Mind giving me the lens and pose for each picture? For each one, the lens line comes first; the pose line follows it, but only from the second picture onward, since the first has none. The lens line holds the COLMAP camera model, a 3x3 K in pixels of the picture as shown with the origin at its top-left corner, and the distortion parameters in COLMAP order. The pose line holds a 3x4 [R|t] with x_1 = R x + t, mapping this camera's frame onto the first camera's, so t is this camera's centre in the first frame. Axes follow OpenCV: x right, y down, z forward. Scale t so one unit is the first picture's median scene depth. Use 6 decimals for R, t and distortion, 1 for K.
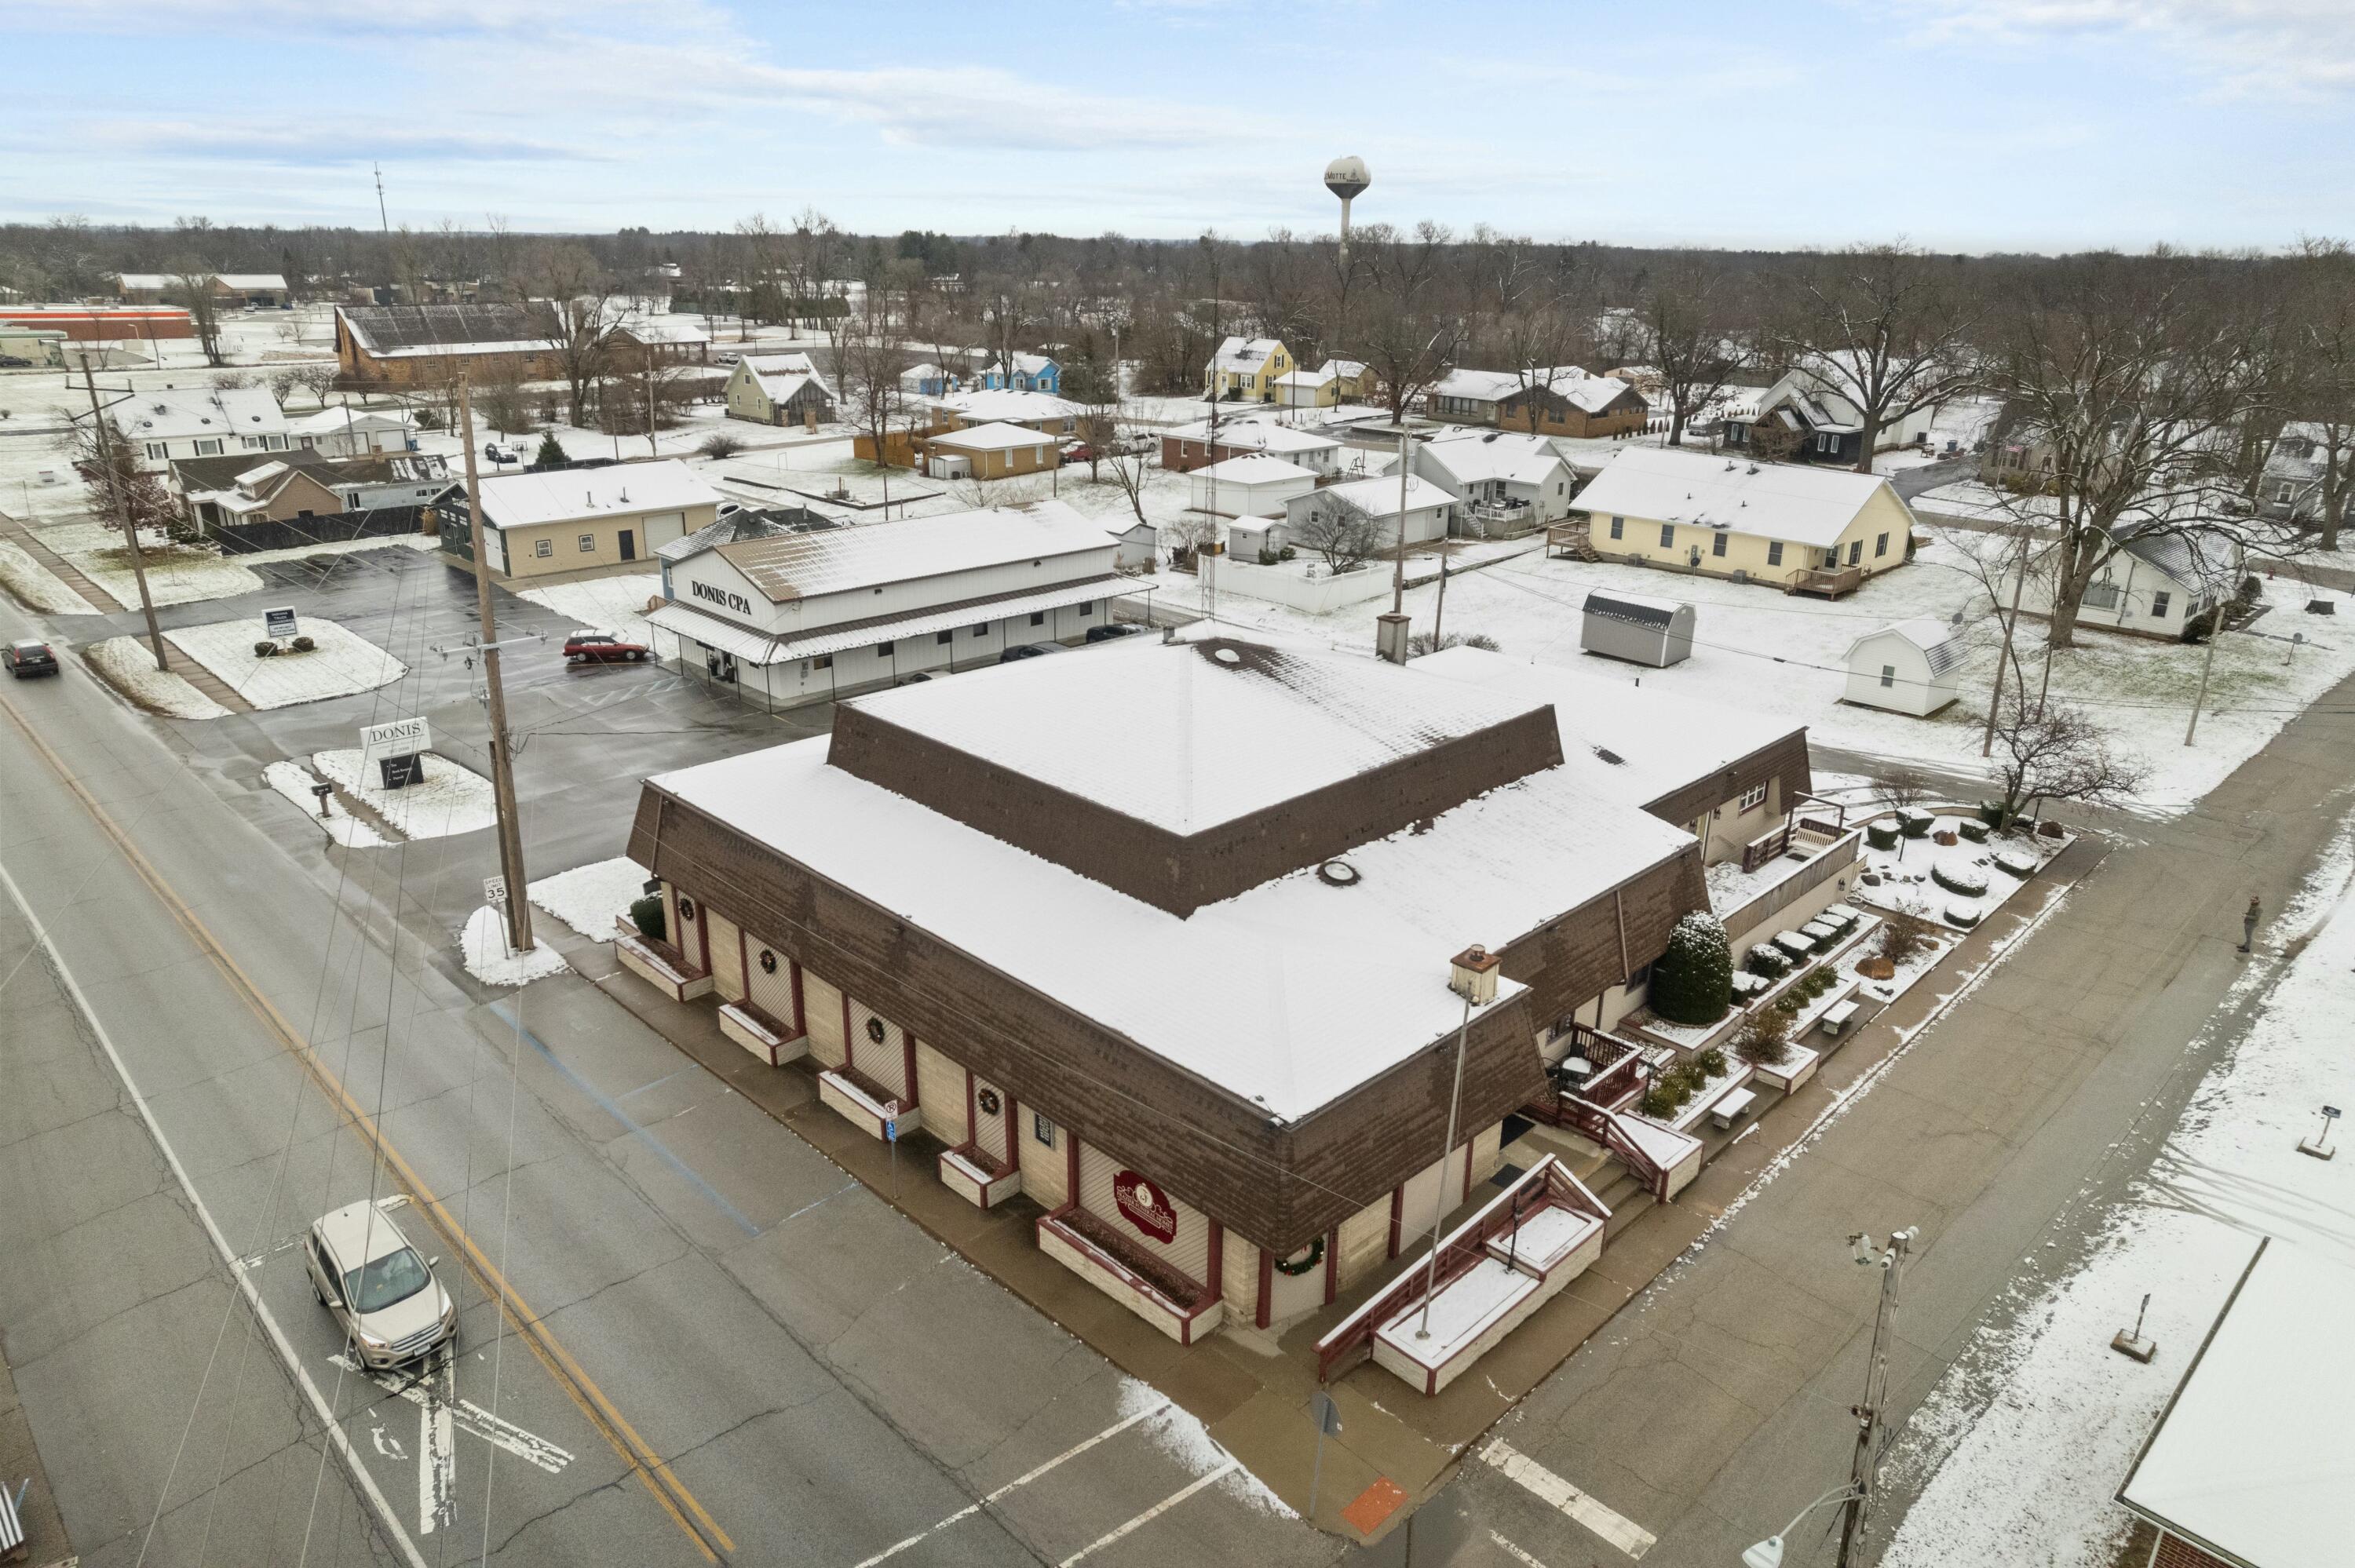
lens RADIAL K [[1500.3, 0, 1178.1], [0, 1500.3, 787.5], [0, 0, 1]] dist [-0.044307, 0.012087]
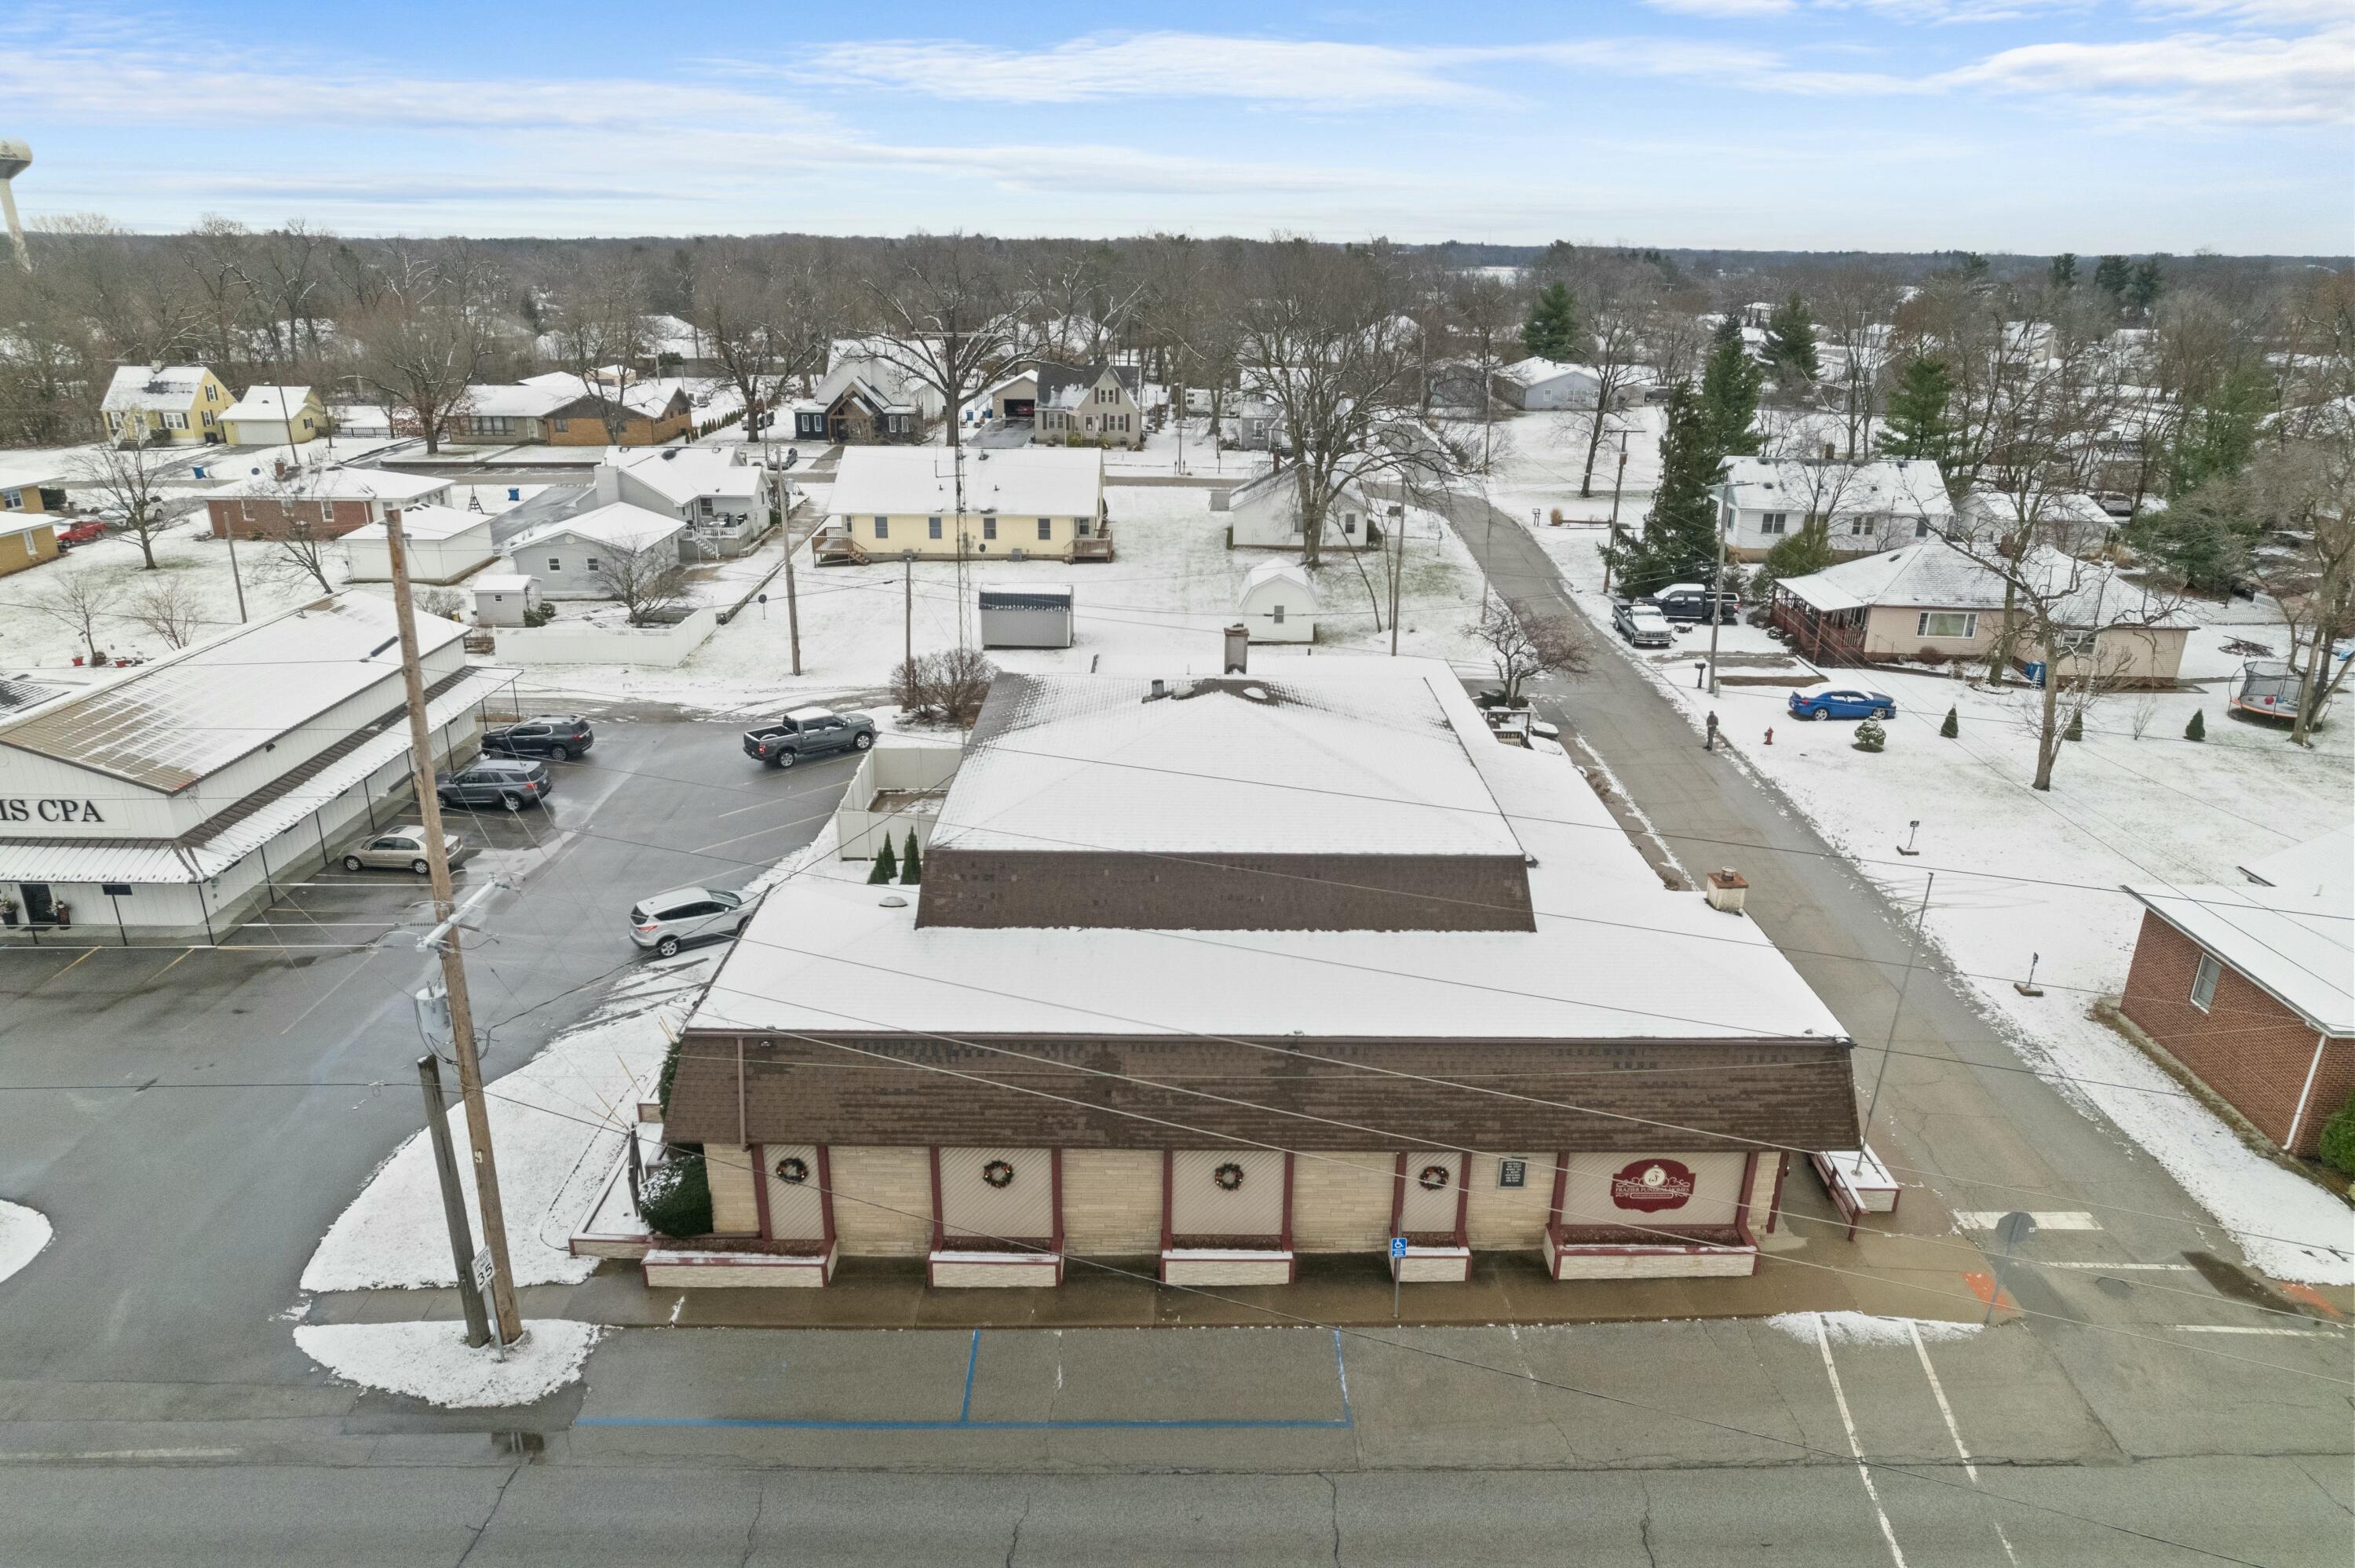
lens RADIAL K [[1500.3, 0, 1181.5], [0, 1500.3, 777.7], [0, 0, 1]] dist [-0.044307, 0.012087]
pose [[0.704335, -0.245362, 0.666115, -0.347072], [0.242745, 0.965046, 0.098799, -0.074088], [-0.667073, 0.092108, 0.739276, 0.155460]]
